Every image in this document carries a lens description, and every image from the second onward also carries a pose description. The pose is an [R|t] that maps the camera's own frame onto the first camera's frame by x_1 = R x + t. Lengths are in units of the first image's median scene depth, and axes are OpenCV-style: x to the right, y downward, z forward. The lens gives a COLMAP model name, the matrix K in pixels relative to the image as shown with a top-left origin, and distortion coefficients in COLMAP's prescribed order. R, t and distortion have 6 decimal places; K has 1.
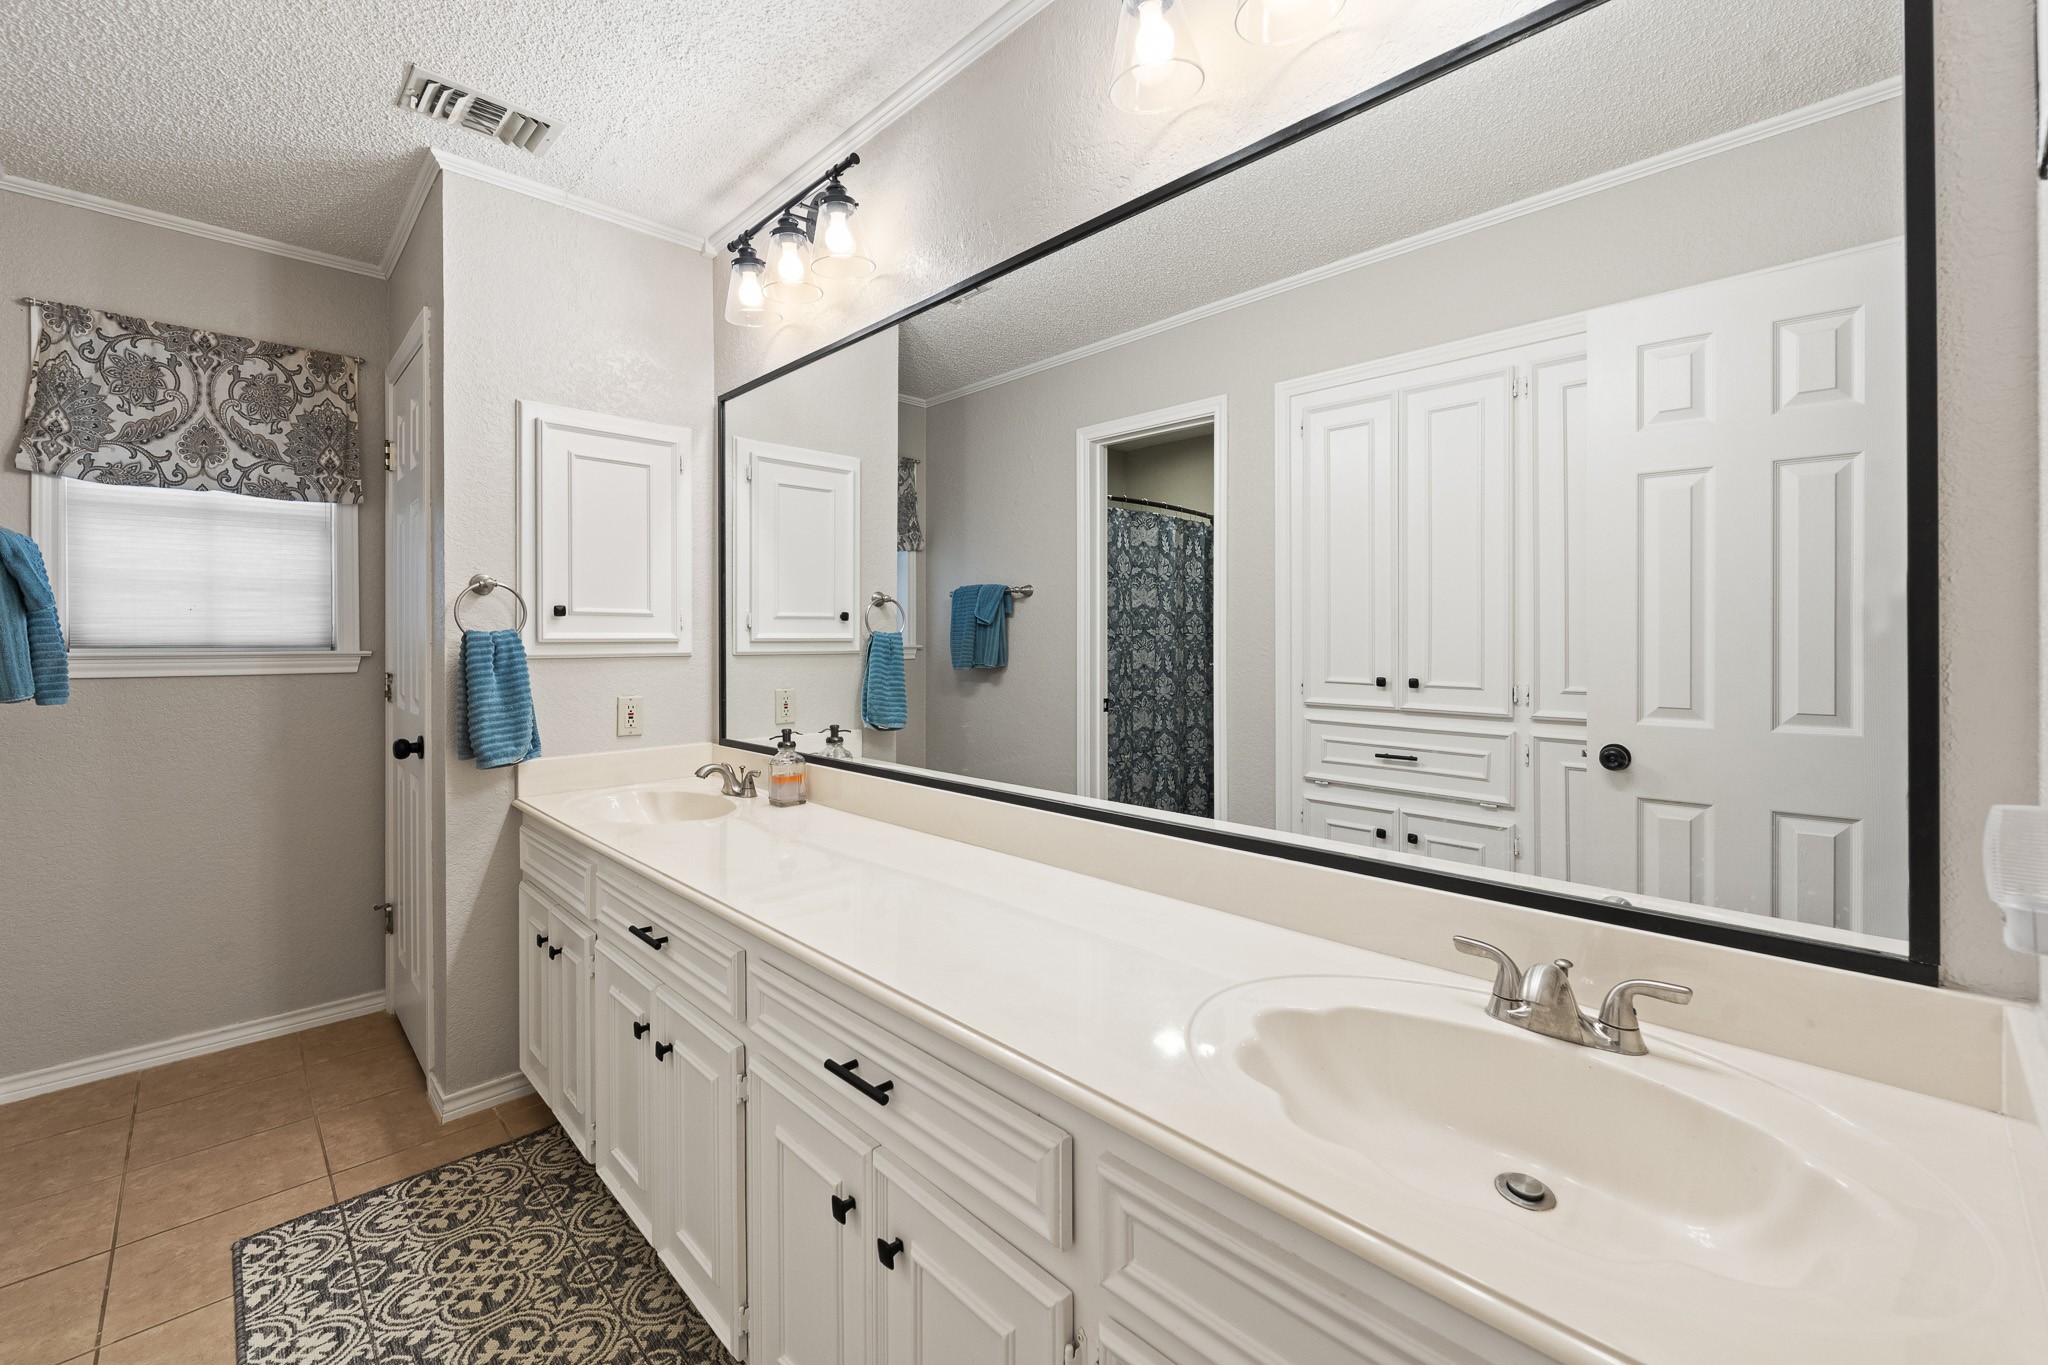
lens RADIAL K [[836.6, 0, 1027.9], [0, 836.6, 632.1], [0, 0, 1]] dist [-0.001081, 0.000380]
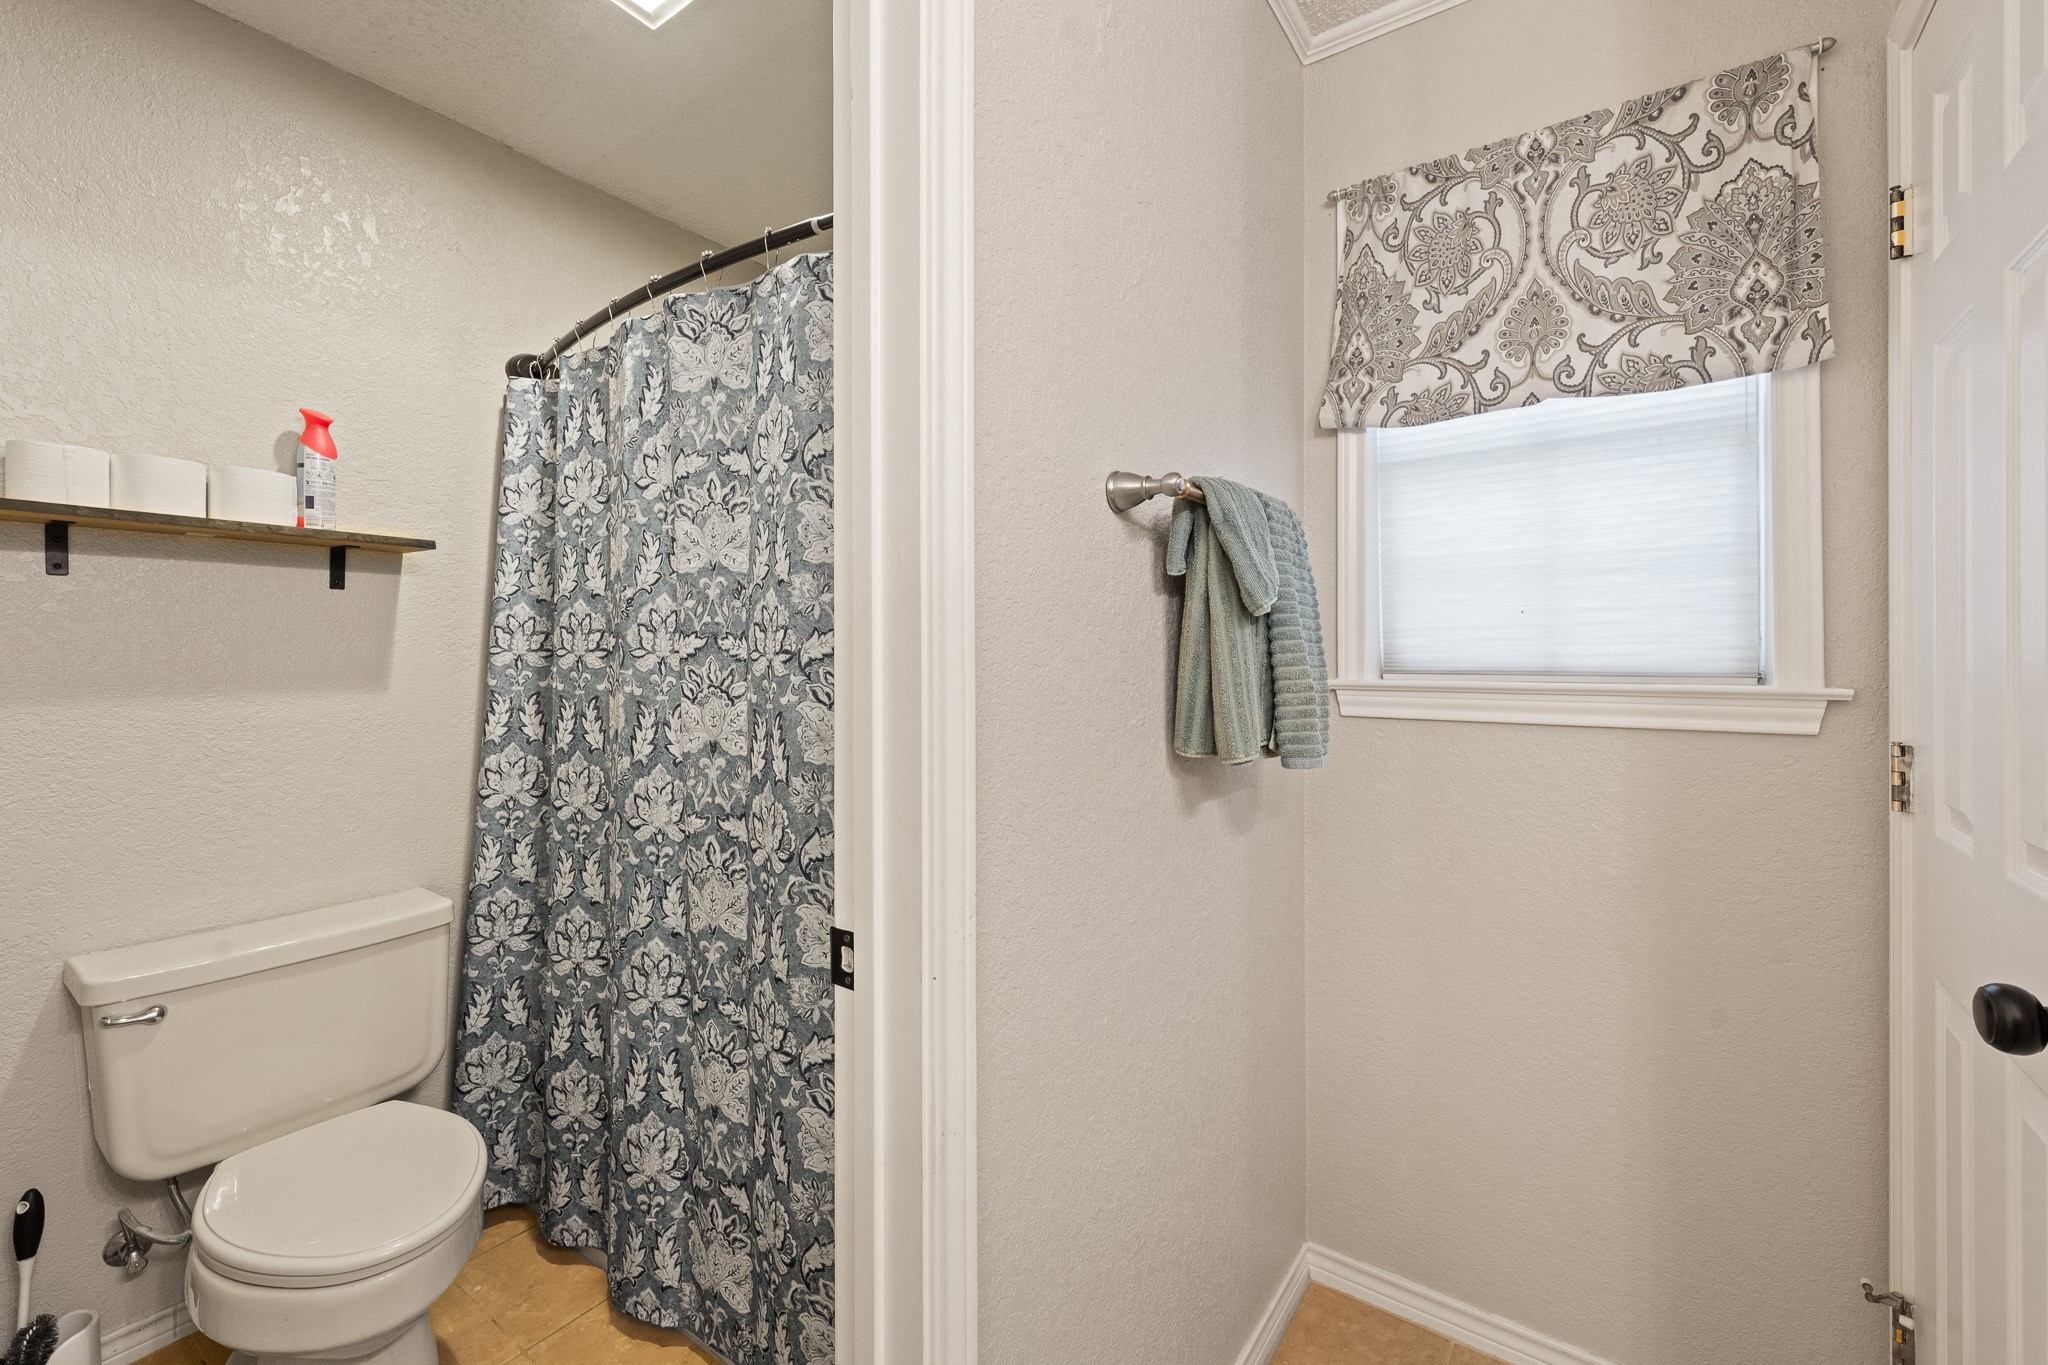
lens RADIAL K [[836.6, 0, 1024.9], [0, 836.6, 662.1], [0, 0, 1]] dist [-0.001081, 0.000380]
pose [[0.170810, 0.001662, -0.985303, -0.468288], [0.005667, 0.999980, 0.002670, 0.004980], [0.985288, -0.006040, 0.170797, 0.543827]]
